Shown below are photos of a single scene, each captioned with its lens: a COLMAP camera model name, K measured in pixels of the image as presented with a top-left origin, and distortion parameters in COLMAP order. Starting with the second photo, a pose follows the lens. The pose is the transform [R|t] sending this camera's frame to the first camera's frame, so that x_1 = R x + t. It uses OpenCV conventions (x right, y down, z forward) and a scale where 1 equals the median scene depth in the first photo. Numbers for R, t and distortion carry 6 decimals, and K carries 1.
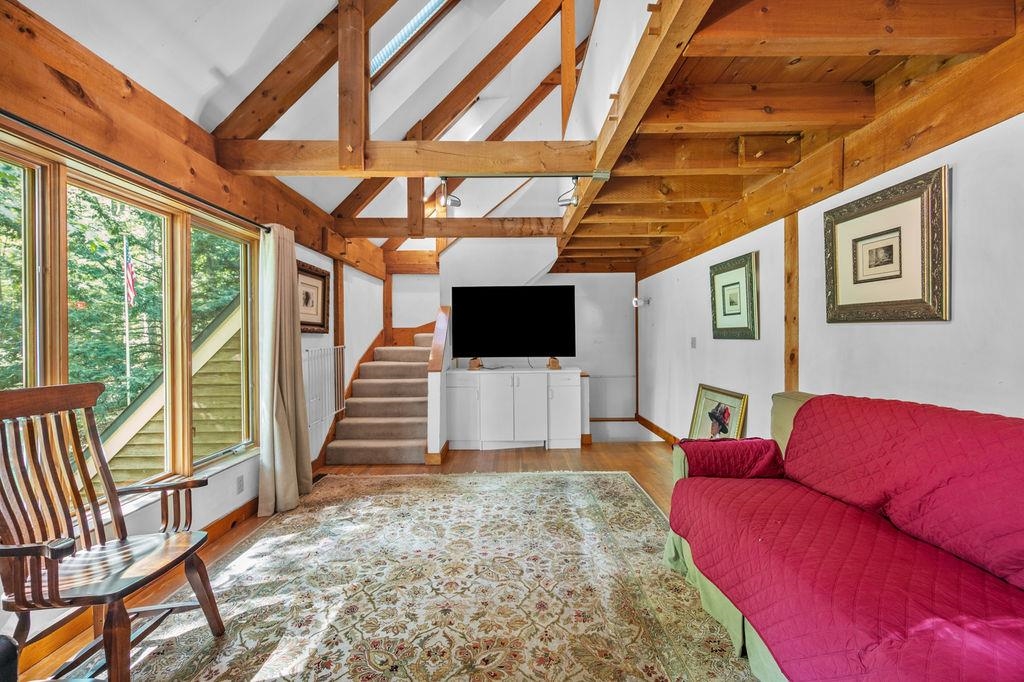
lens RADIAL K [[426.2, 0, 509.0], [0, 426.2, 342.8], [0, 0, 1]] dist [0.000022, -0.000164]
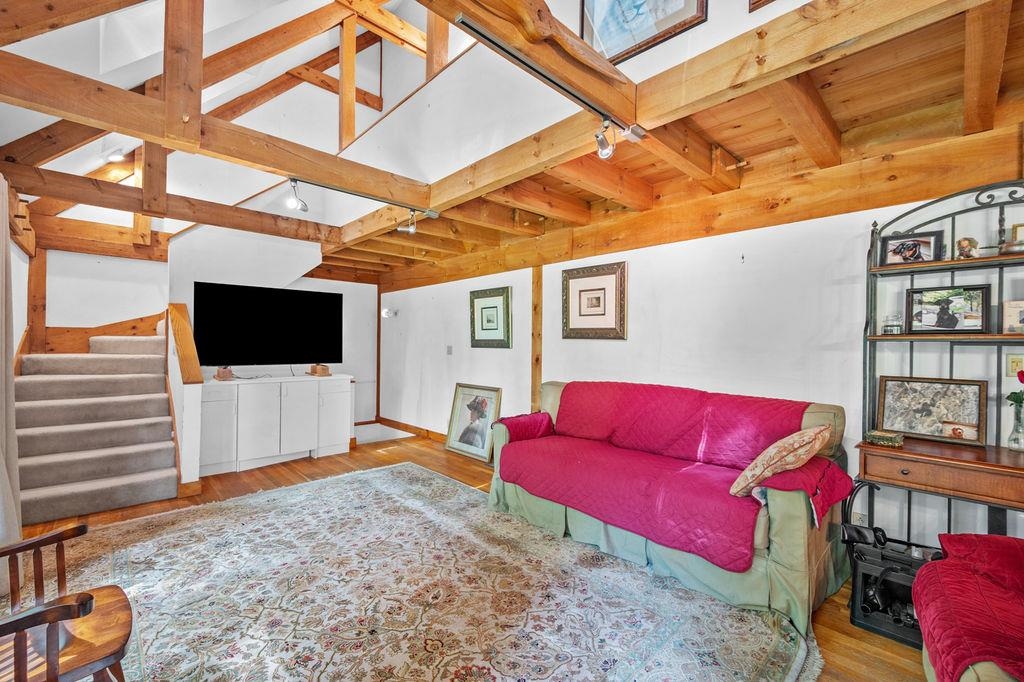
lens RADIAL K [[438.1, 0, 507.3], [0, 438.1, 349.7], [0, 0, 1]] dist [-0.004644, -0.000586]
pose [[0.728250, 0.005939, 0.685286, -0.425297], [-0.004477, 0.999982, -0.003908, 0.002756], [-0.685297, -0.000222, 0.728264, -0.056107]]
